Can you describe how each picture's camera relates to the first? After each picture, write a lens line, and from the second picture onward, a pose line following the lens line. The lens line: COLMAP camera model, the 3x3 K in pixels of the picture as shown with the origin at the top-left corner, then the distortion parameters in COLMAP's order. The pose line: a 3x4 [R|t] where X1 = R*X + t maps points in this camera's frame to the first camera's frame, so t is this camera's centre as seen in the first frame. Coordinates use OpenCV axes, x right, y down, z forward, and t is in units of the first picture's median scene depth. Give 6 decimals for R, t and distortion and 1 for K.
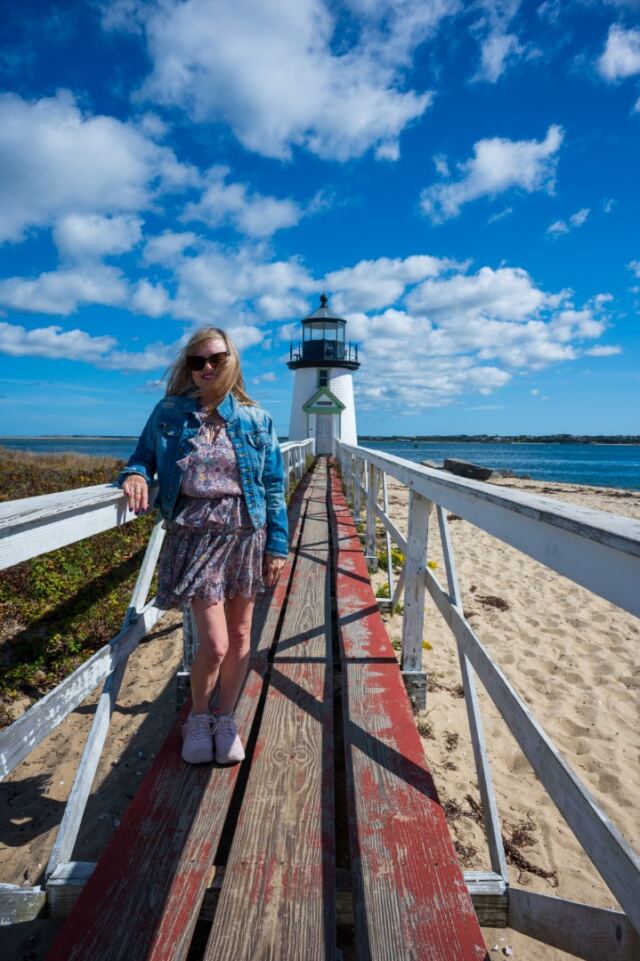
lens RADIAL K [[586.4, 0, 322.2], [0, 586.4, 476.2], [0, 0, 1]] dist [0.002656, -0.001411]
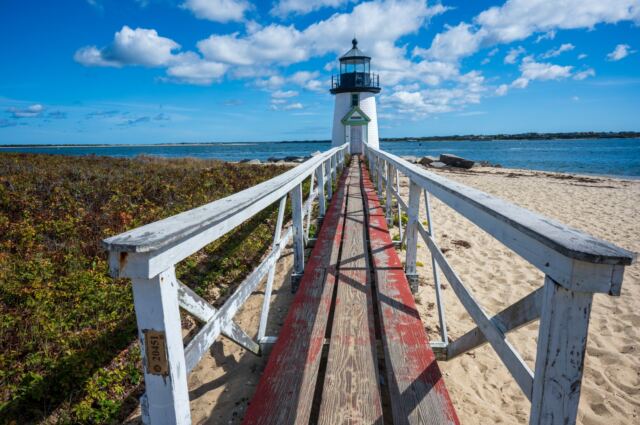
lens RADIAL K [[411.1, 0, 326.5], [0, 411.1, 210.6], [0, 0, 1]] dist [0.021793, -0.000744]
pose [[0.997568, -0.014477, -0.068178, -0.019834], [0.021435, 0.994506, 0.102462, -0.013651], [0.066320, -0.103674, 0.992398, -0.233515]]
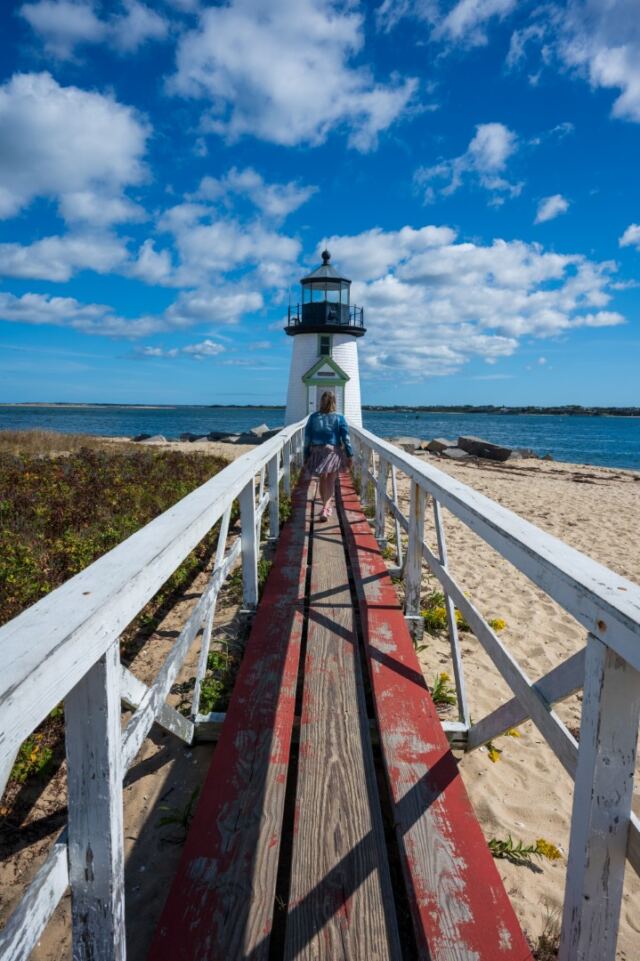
lens RADIAL K [[613.4, 0, 324.1], [0, 613.4, 474.2], [0, 0, 1]] dist [0.002914, 0.000239]
pose [[0.999948, 0.006333, 0.007951, -0.037576], [-0.006673, 0.999028, 0.043574, -0.079014], [-0.007668, -0.043625, 0.999019, 0.369951]]
